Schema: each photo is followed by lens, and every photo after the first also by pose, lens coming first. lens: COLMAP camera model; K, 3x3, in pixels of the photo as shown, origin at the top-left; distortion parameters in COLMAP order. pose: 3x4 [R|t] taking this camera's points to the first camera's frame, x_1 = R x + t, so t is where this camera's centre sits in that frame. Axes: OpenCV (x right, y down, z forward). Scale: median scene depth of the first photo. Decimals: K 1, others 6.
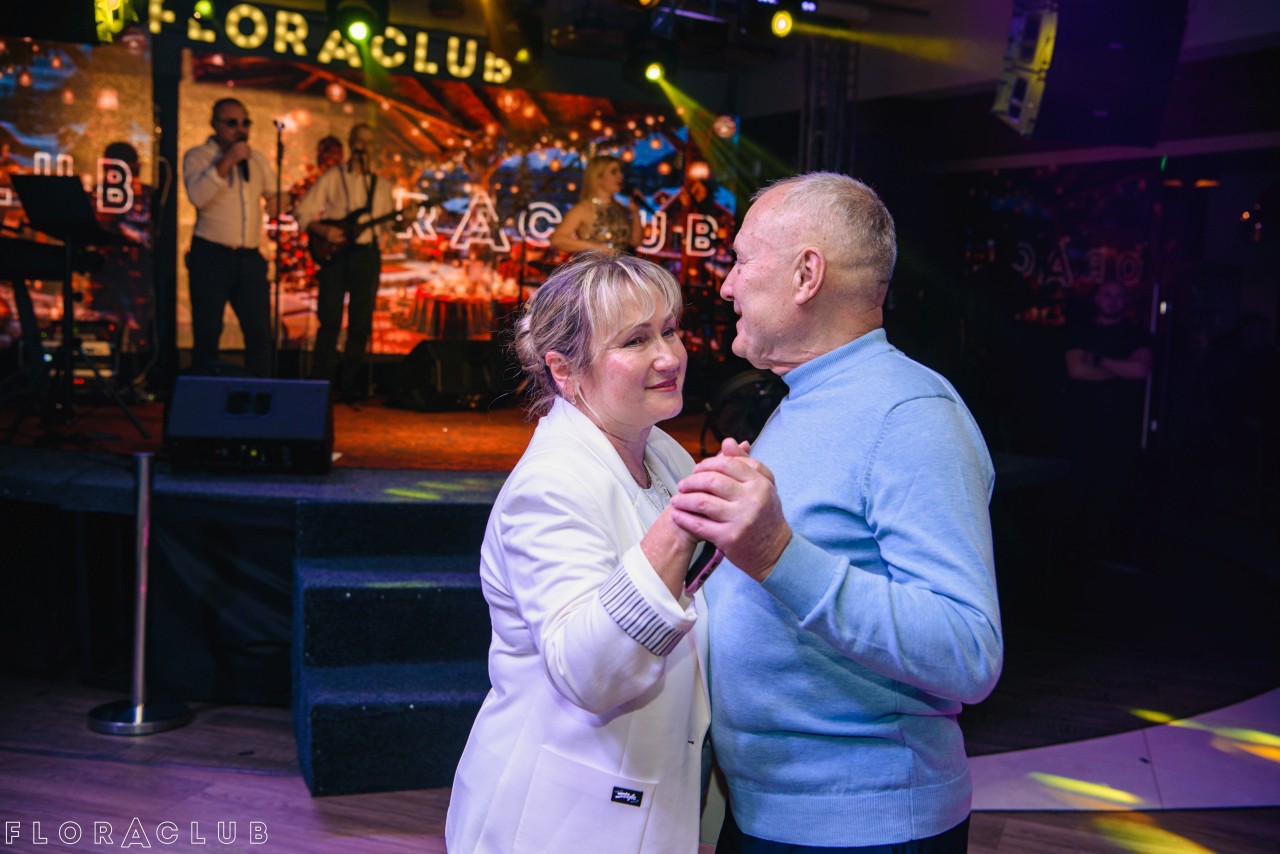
lens RADIAL K [[1423.6, 0, 640.0], [0, 1423.6, 427.0], [0, 0, 1]] dist [0.066901, 0.038265]
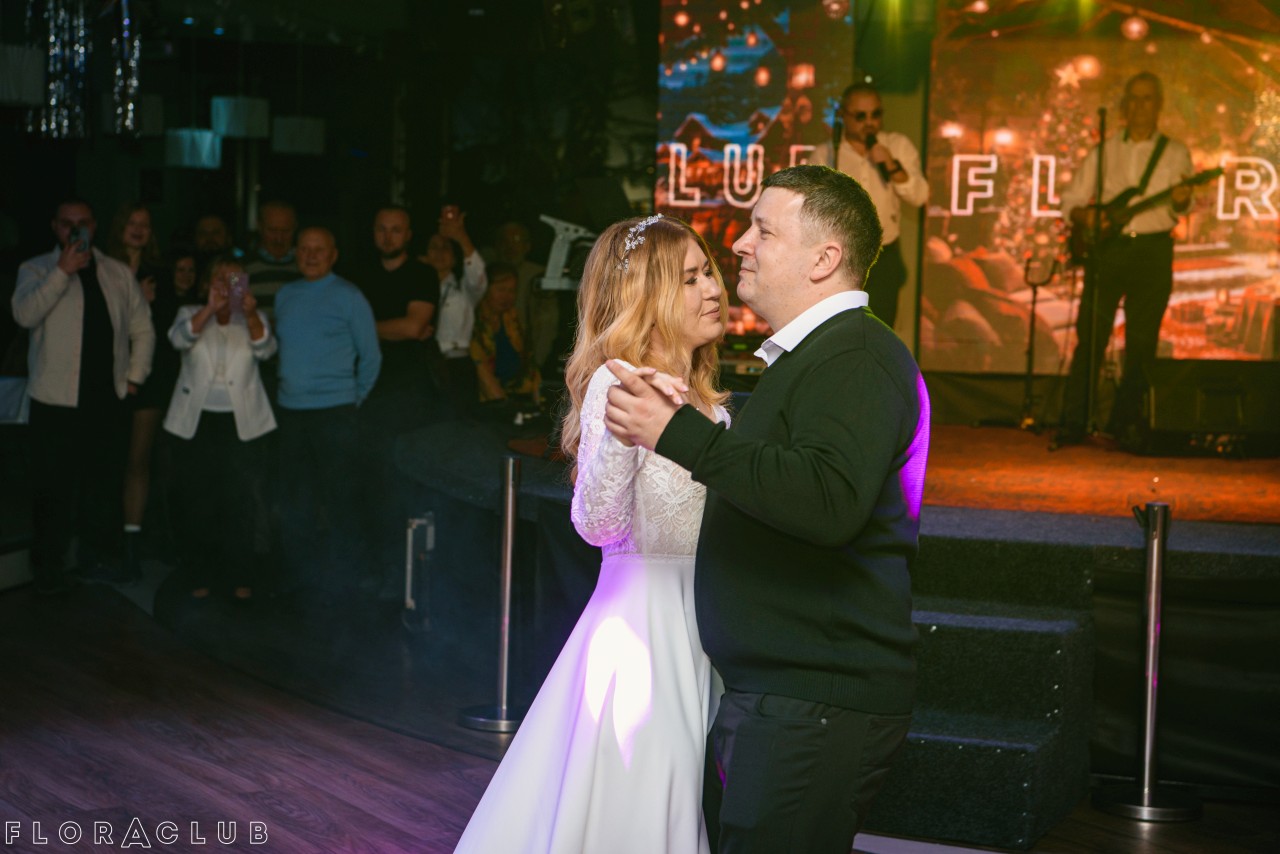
lens RADIAL K [[2377.1, 0, 640.0], [0, 2377.1, 427.0], [0, 0, 1]] dist [0.245939, 0.196071]
pose [[0.774296, 0.021404, -0.632461, 0.388233], [-0.049603, 0.998406, -0.026938, 0.019008], [0.630876, 0.052229, 0.774124, -0.120802]]
